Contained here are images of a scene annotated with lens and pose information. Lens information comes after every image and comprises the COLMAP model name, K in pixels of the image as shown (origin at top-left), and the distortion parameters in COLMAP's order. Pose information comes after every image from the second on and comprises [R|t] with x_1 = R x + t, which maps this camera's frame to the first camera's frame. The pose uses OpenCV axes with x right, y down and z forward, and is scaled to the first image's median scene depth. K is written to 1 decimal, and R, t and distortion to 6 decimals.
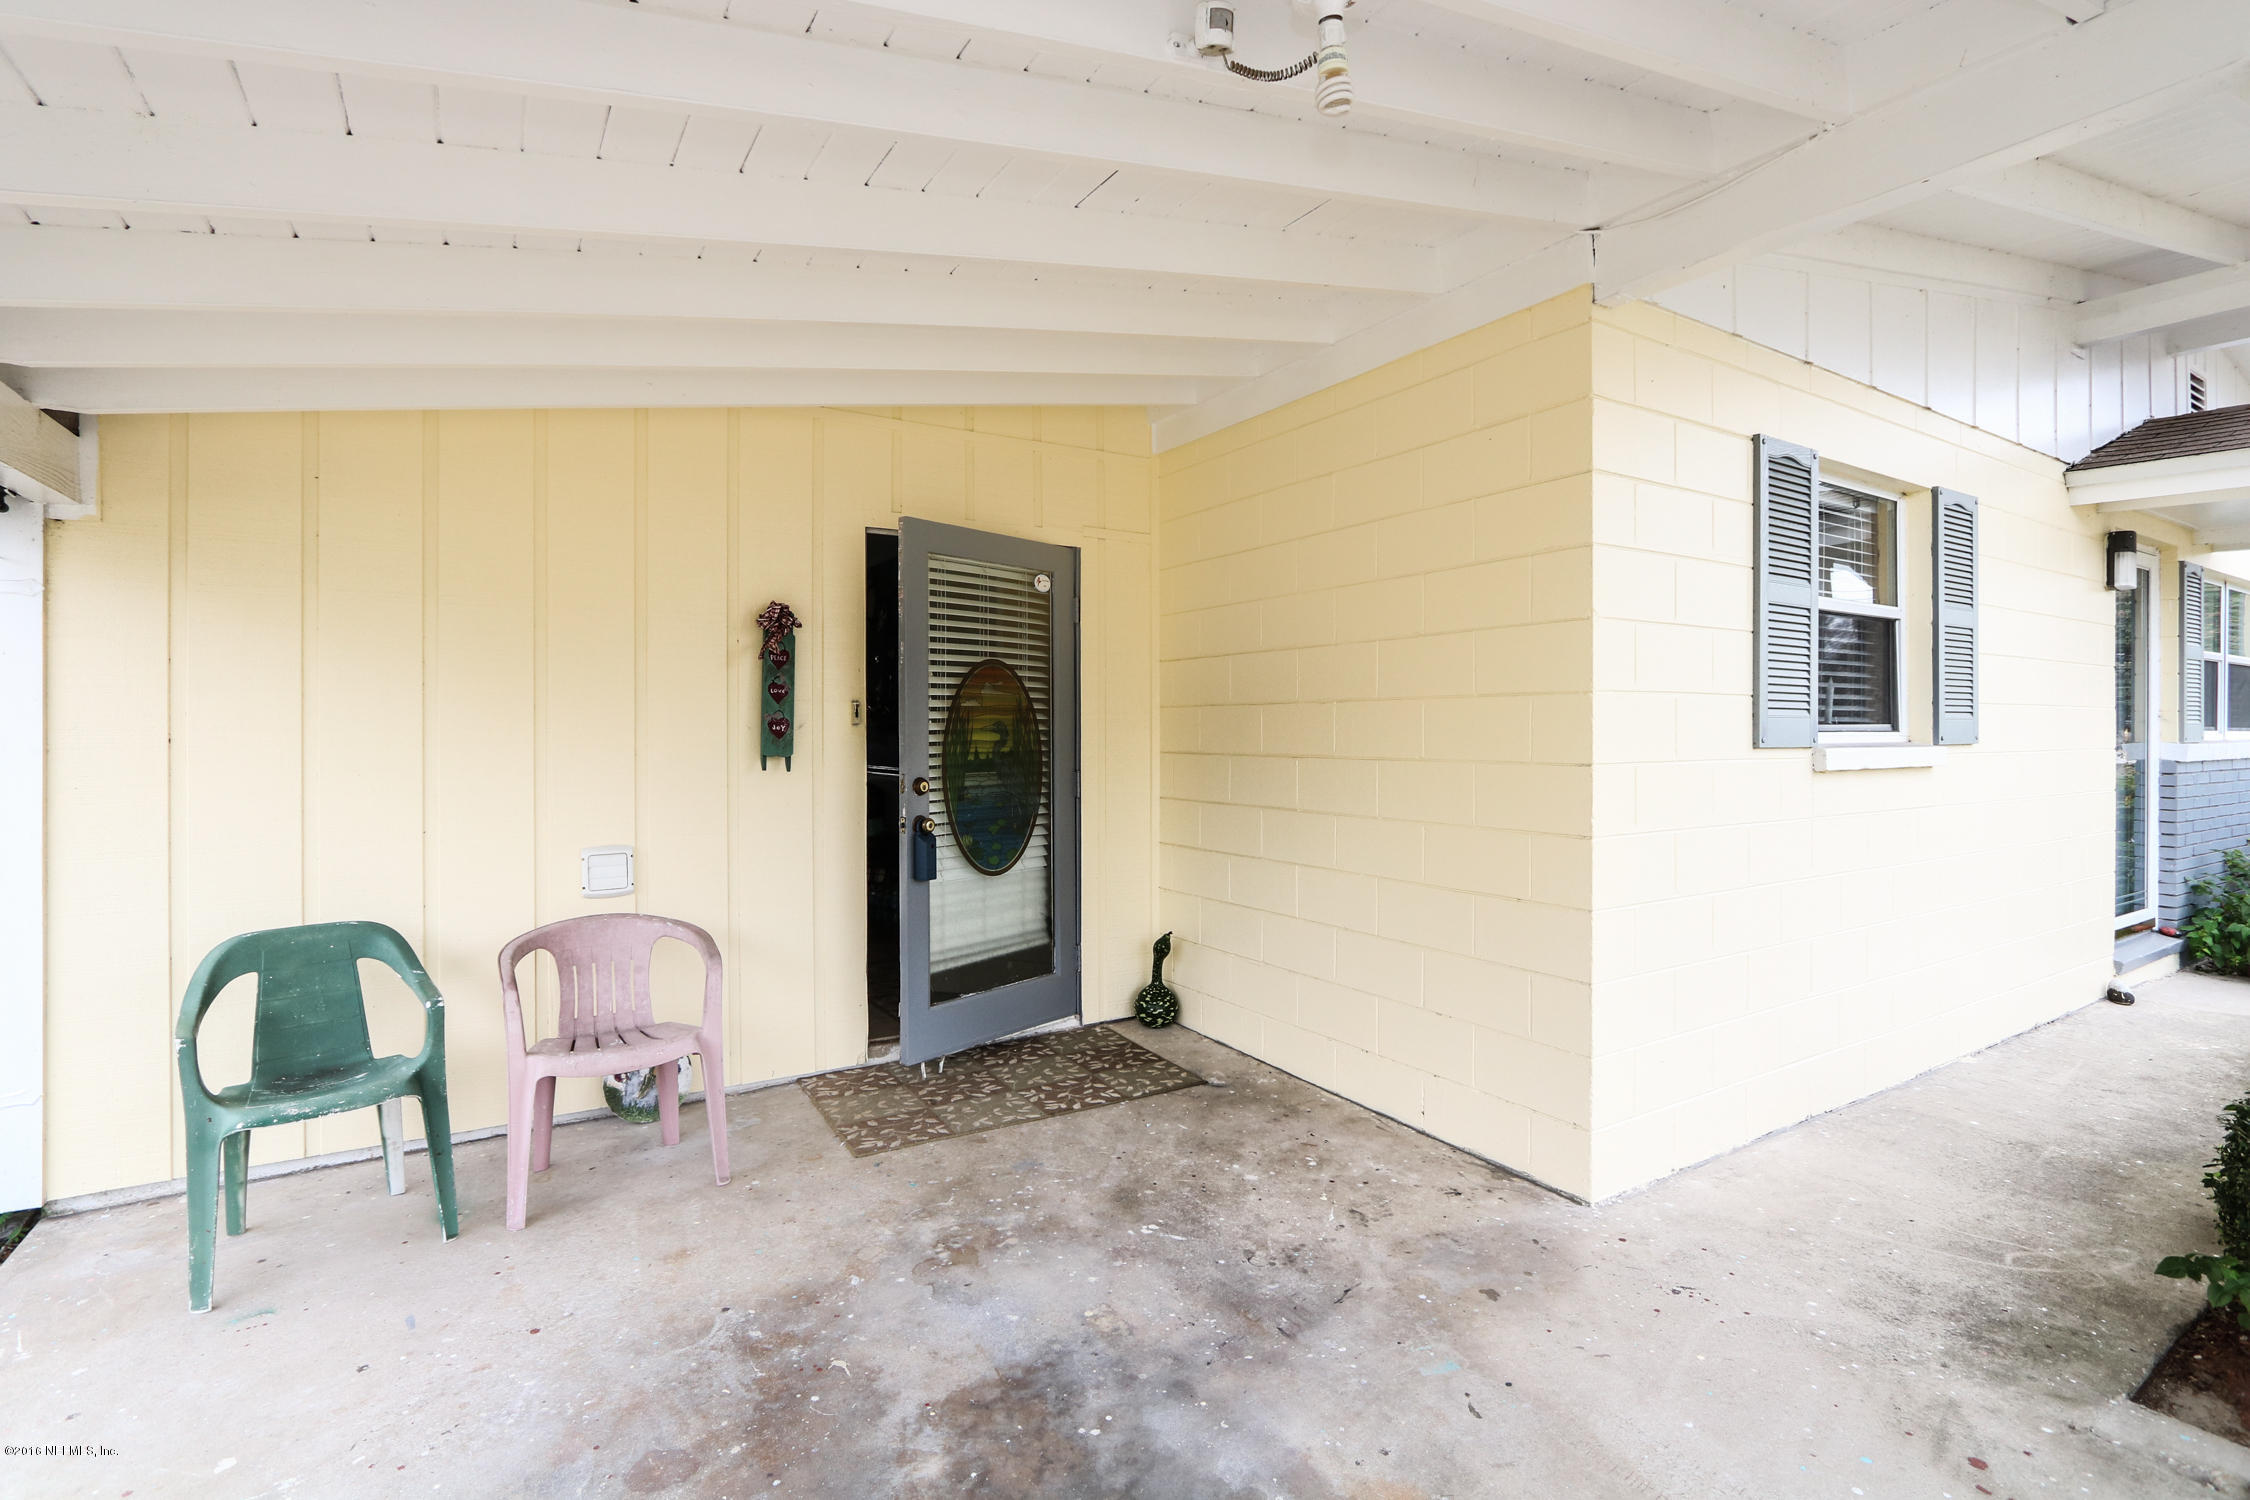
lens RADIAL K [[1057.2, 0, 1130.8], [0, 1057.2, 757.7], [0, 0, 1]] dist [0.000331, -0.000056]
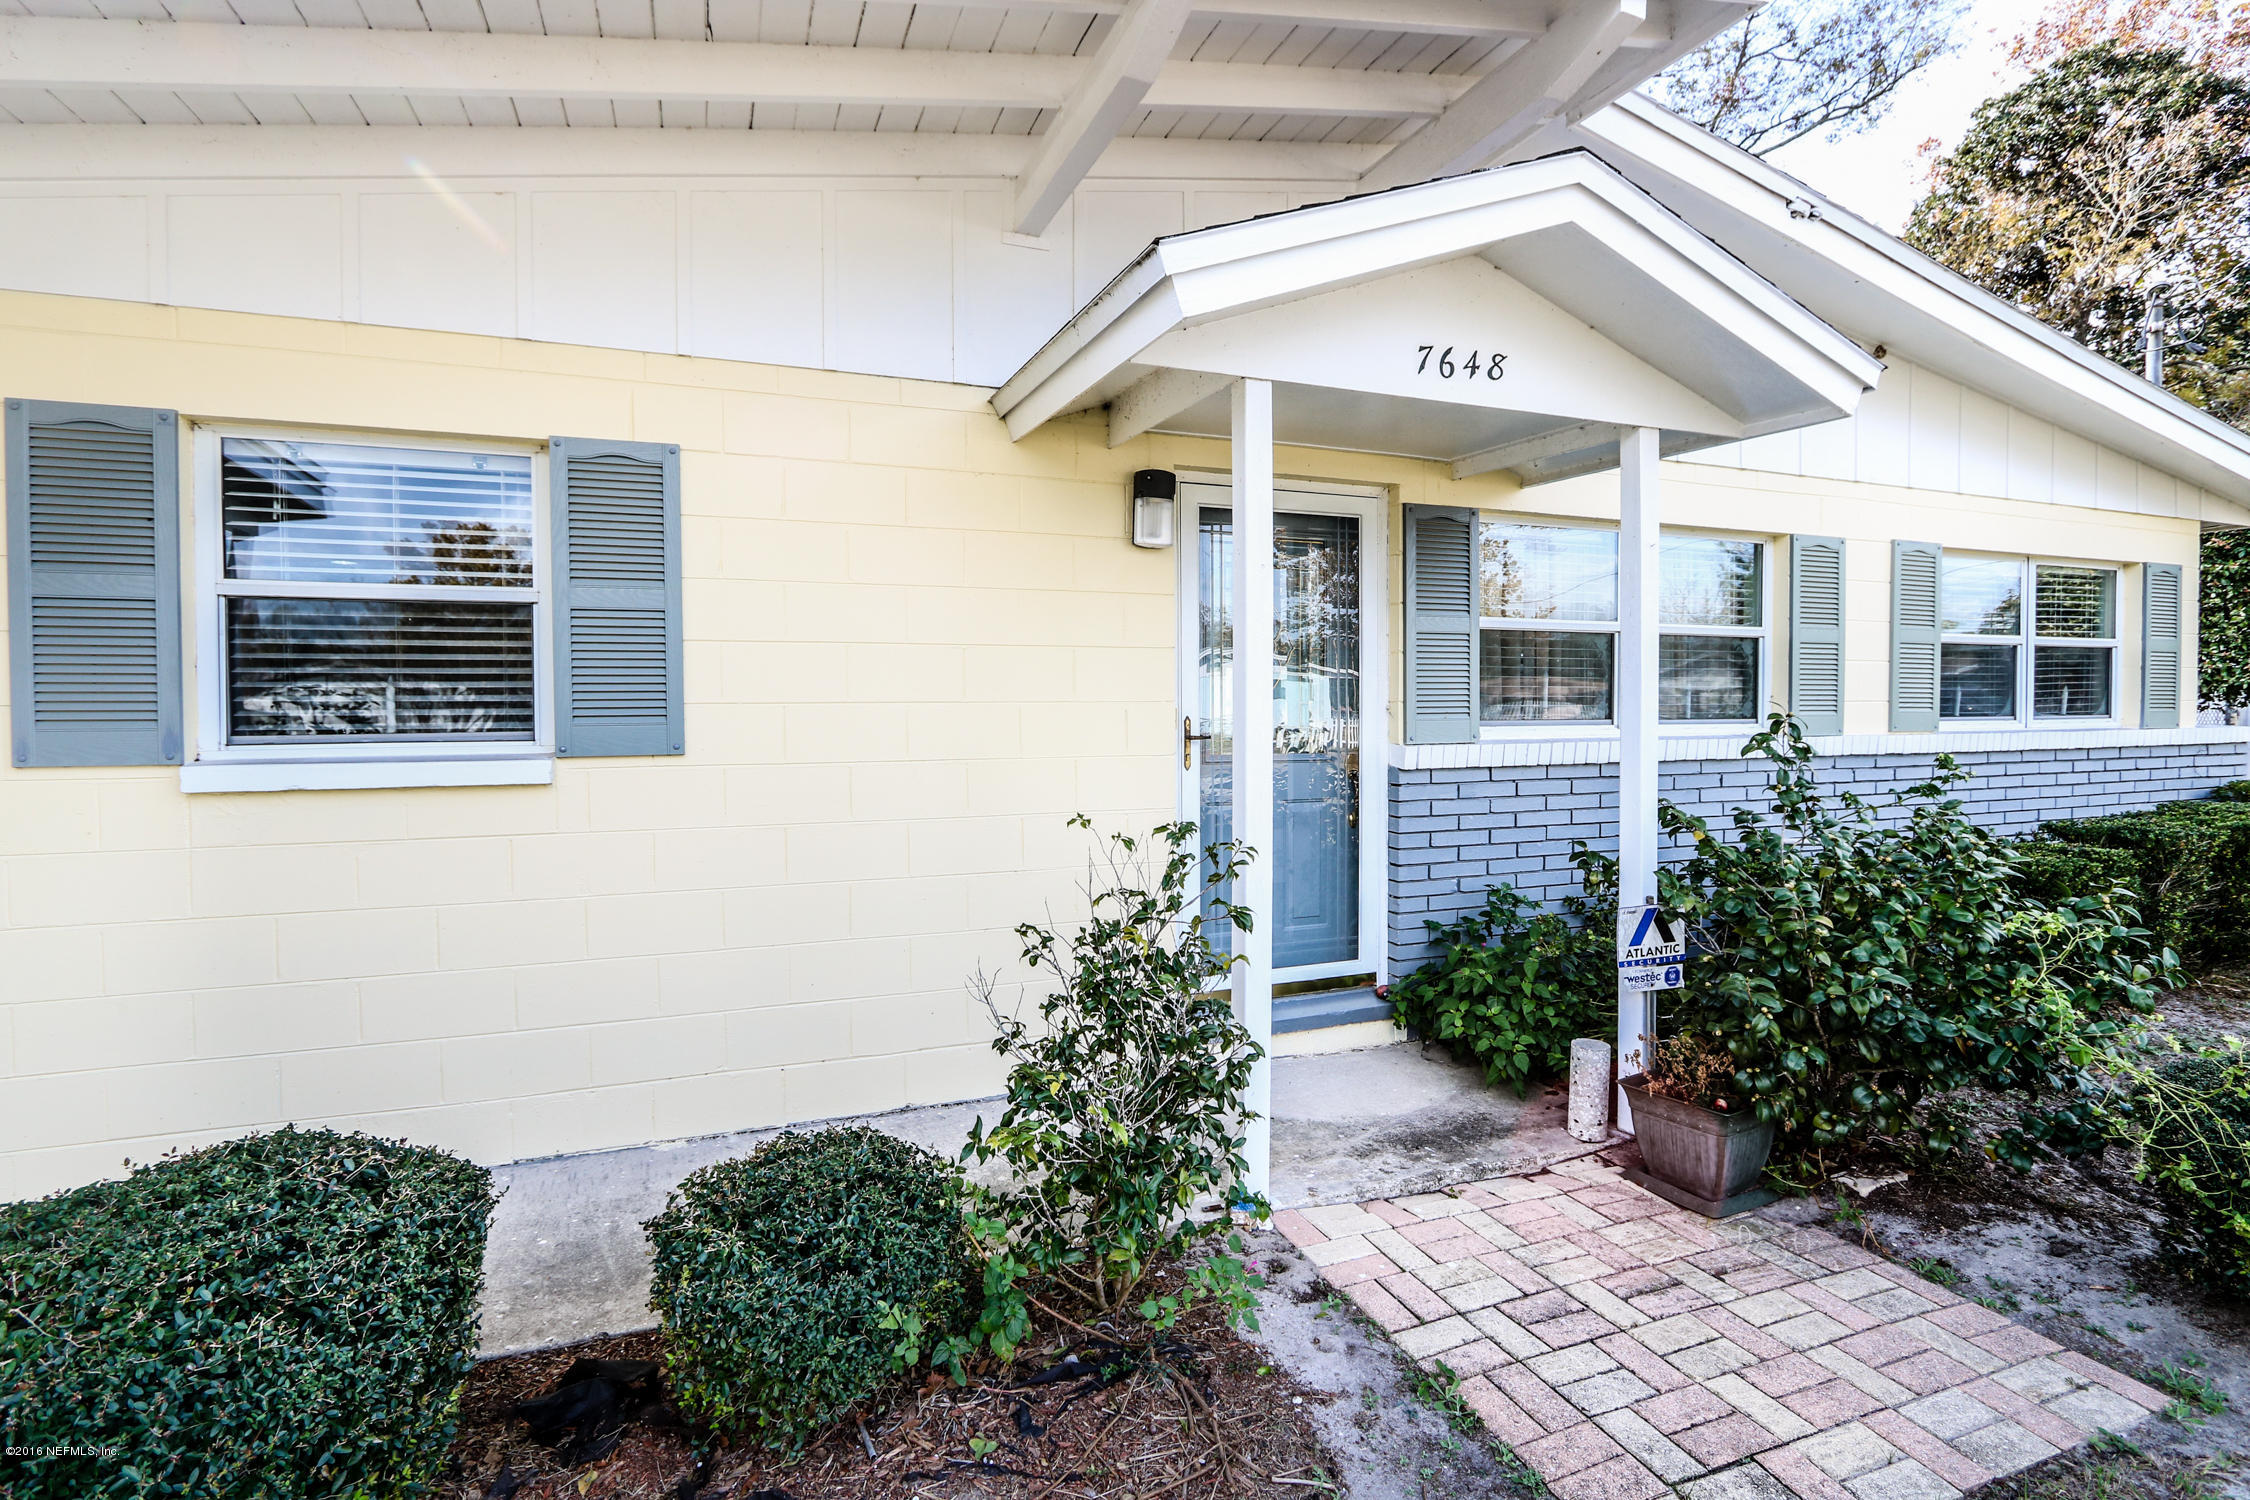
lens RADIAL K [[1077.6, 0, 1125.0], [0, 1077.6, 750.0], [0, 0, 1]] dist [-0.013645, 0.000279]
pose [[0.980162, 0.001310, -0.198196, 1.709354], [0.000994, 0.999933, 0.011524, -0.034056], [0.198197, -0.011492, 0.980095, 0.363318]]
